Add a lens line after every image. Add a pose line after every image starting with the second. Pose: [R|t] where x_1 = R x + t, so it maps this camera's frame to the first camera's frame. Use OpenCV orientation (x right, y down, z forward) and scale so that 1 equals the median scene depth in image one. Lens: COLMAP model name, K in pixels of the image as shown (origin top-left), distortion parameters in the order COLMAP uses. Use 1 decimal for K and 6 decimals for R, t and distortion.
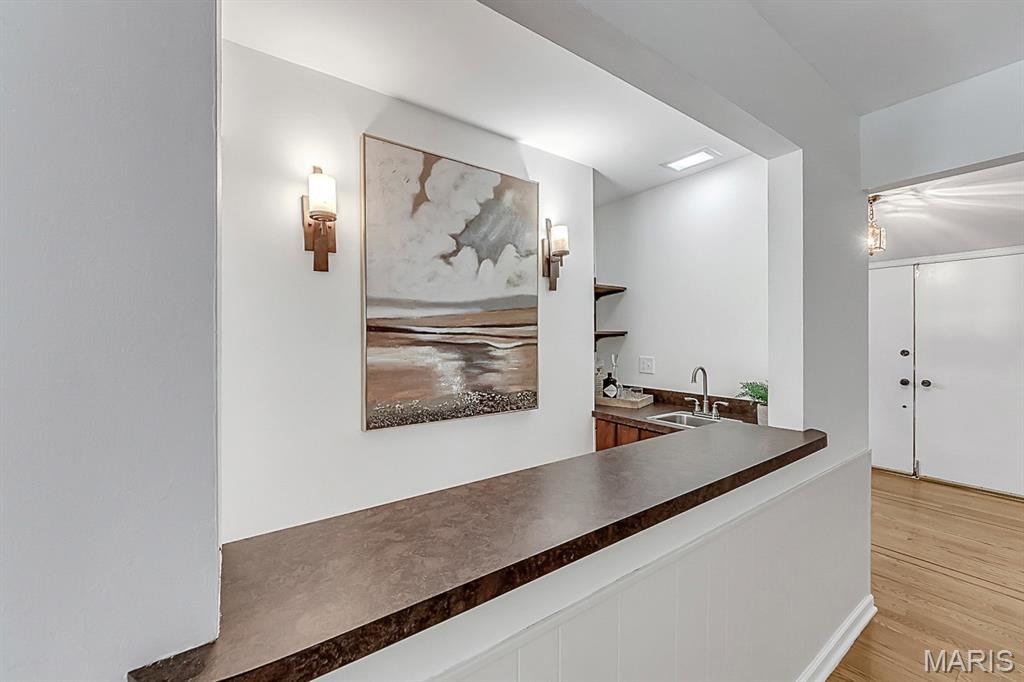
lens RADIAL K [[399.1, 0, 510.7], [0, 399.1, 337.2], [0, 0, 1]] dist [-0.001258, -0.000144]
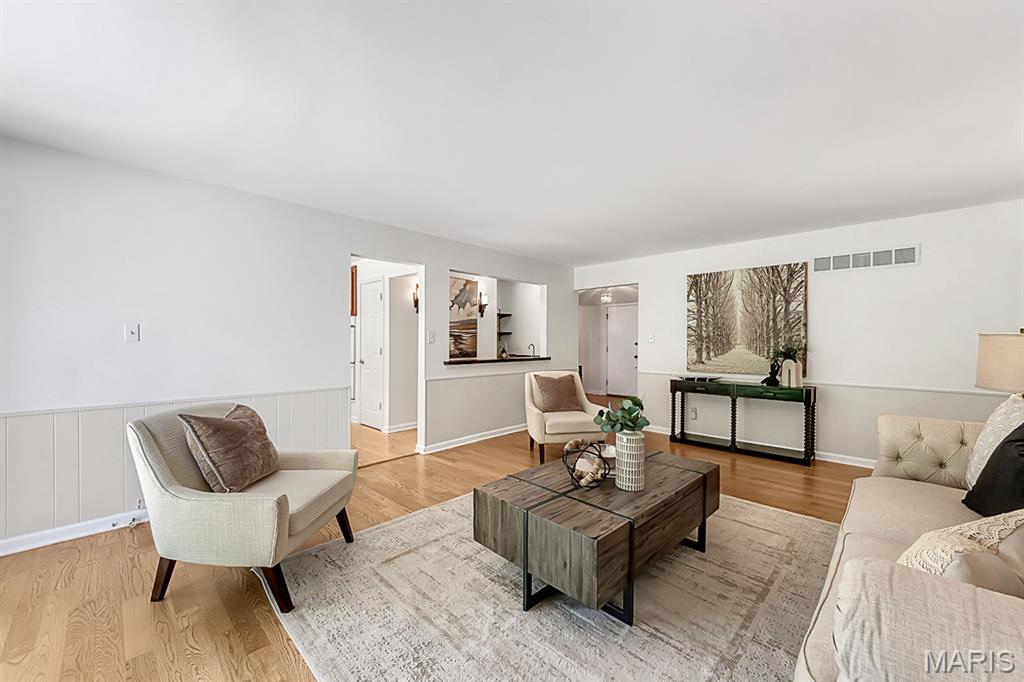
lens RADIAL K [[399.1, 0, 511.9], [0, 399.1, 341.9], [0, 0, 1]] dist [-0.001258, -0.000144]
pose [[0.981325, 0.005962, 0.192263, -0.253415], [-0.006174, 0.999981, 0.000502, 0.063180], [-0.192257, -0.001680, 0.981343, -1.999739]]
